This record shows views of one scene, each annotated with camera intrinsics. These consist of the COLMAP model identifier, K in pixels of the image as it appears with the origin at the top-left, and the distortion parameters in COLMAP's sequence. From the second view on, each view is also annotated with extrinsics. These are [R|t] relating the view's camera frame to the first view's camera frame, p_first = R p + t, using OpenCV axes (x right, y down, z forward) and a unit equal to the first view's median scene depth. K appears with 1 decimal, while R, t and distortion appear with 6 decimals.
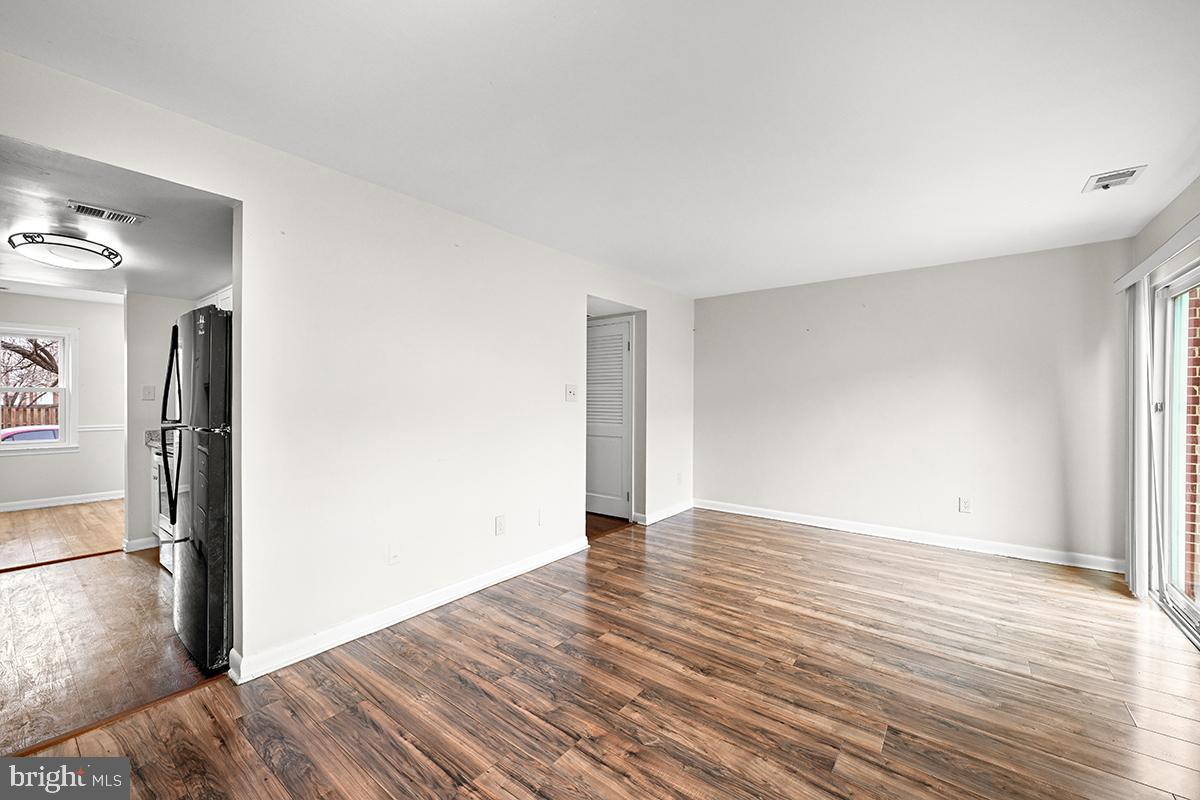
lens RADIAL K [[475.1, 0, 597.3], [0, 475.1, 394.5], [0, 0, 1]] dist [-0.000637, 0.000069]
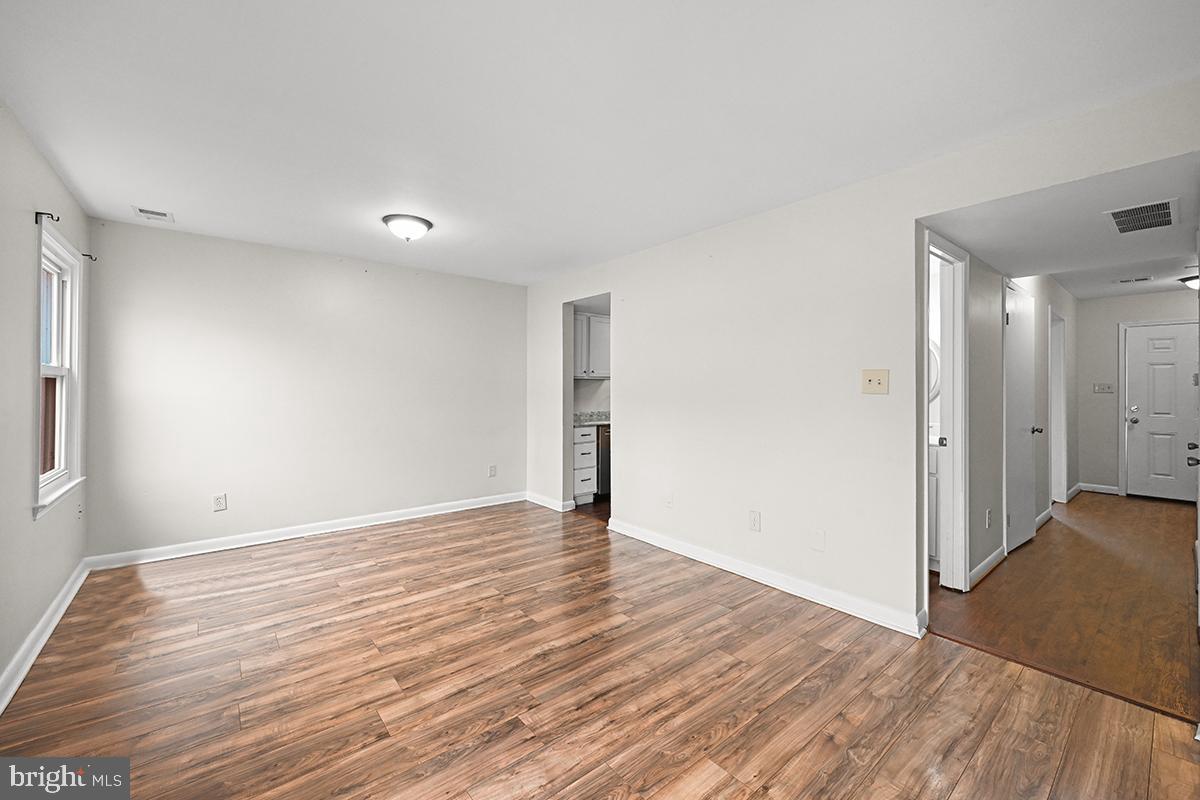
lens RADIAL K [[478.0, 0, 602.4], [0, 478.0, 392.0], [0, 0, 1]] dist [-0.001317, -0.000083]
pose [[-0.215694, 0.003674, -0.976454, 1.027867], [0.003058, 0.999991, 0.003087, 0.008582], [0.976456, -0.002320, -0.215703, 1.150974]]
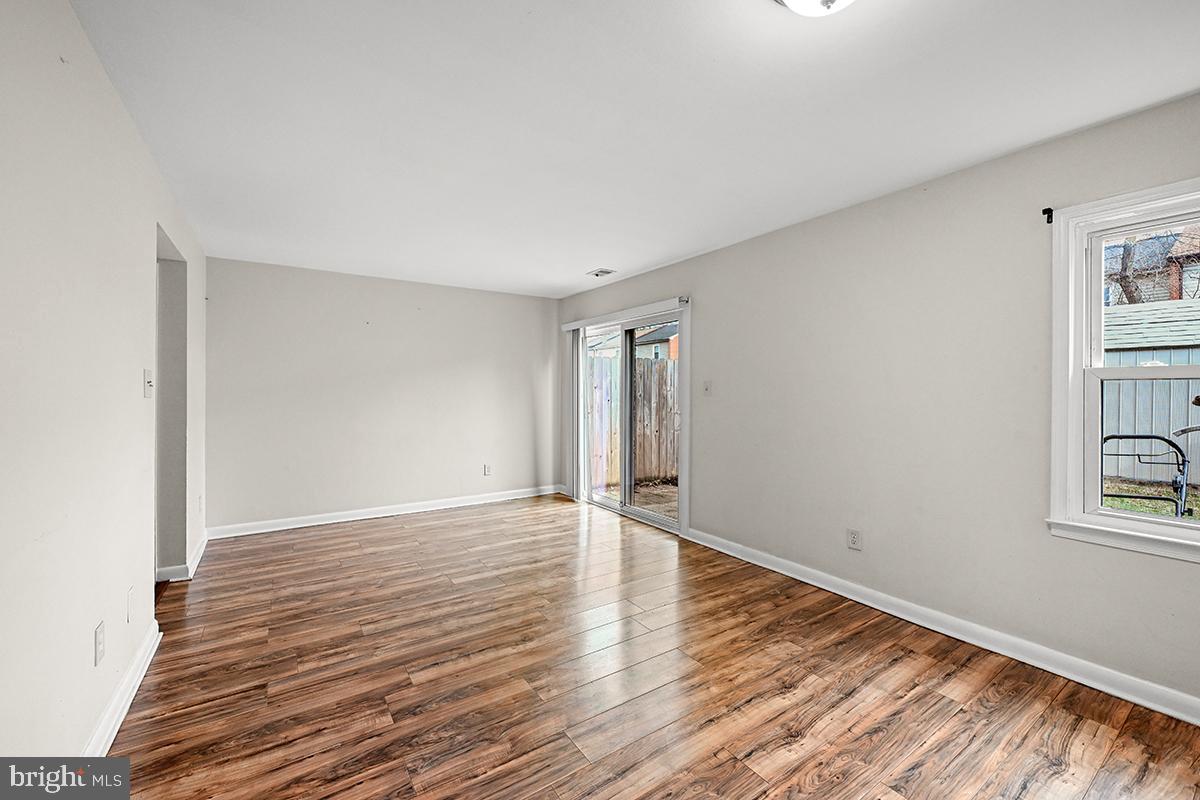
lens RADIAL K [[475.1, 0, 597.3], [0, 475.1, 394.5], [0, 0, 1]] dist [-0.000637, 0.000069]
pose [[0.314160, -0.008394, 0.949333, -0.655195], [-0.007539, 0.999907, 0.011336, -0.002959], [-0.949340, -0.010718, 0.314068, 0.426561]]
